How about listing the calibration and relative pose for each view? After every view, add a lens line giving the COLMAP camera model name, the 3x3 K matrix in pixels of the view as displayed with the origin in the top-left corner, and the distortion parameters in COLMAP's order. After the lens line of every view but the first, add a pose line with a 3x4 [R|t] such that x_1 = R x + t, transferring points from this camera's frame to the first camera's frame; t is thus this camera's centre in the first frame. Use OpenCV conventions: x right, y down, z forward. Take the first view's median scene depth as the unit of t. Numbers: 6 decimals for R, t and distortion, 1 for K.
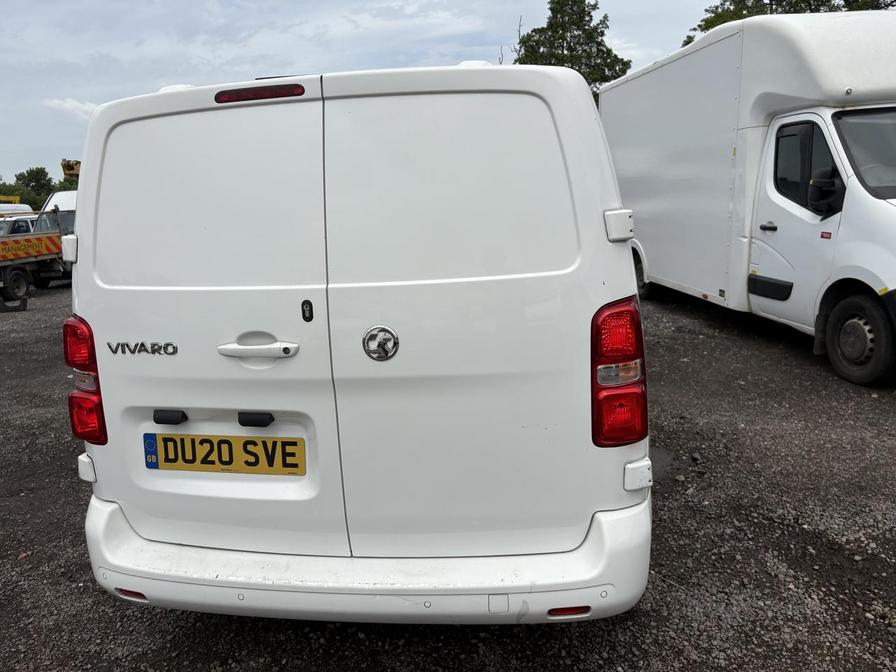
lens RADIAL K [[689.5, 0, 441.9], [0, 689.5, 330.8], [0, 0, 1]] dist [0.023289, -0.022691]
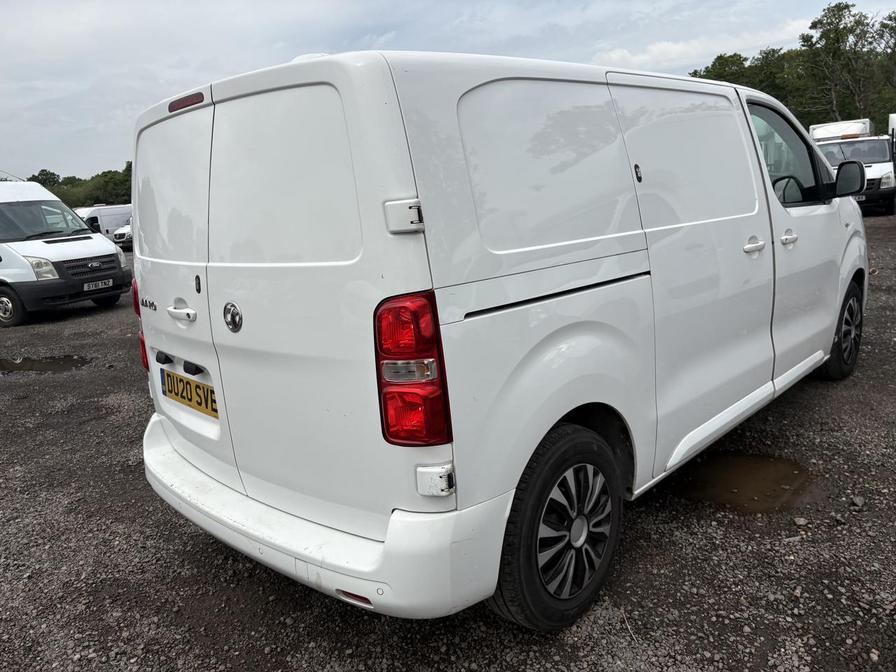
lens RADIAL K [[689.5, 0, 448.4], [0, 689.5, 318.4], [0, 0, 1]] dist [0.023289, -0.022691]
pose [[0.822288, 0.094031, -0.561250, 0.767707], [-0.067481, 0.995407, 0.067901, -0.073328], [0.565057, -0.017961, 0.824856, 0.231451]]
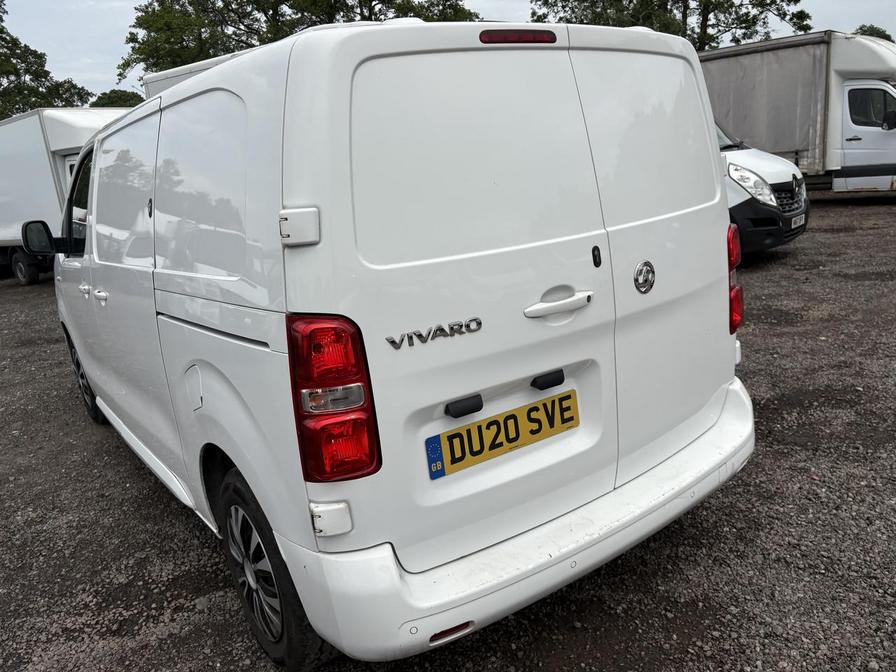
lens RADIAL K [[689.5, 0, 428.9], [0, 689.5, 326.1], [0, 0, 1]] dist [0.023289, -0.022691]
pose [[0.710410, -0.184057, 0.679294, -0.987571], [0.191137, 0.979377, 0.065473, -0.038433], [-0.677336, 0.083326, 0.730940, 0.393291]]
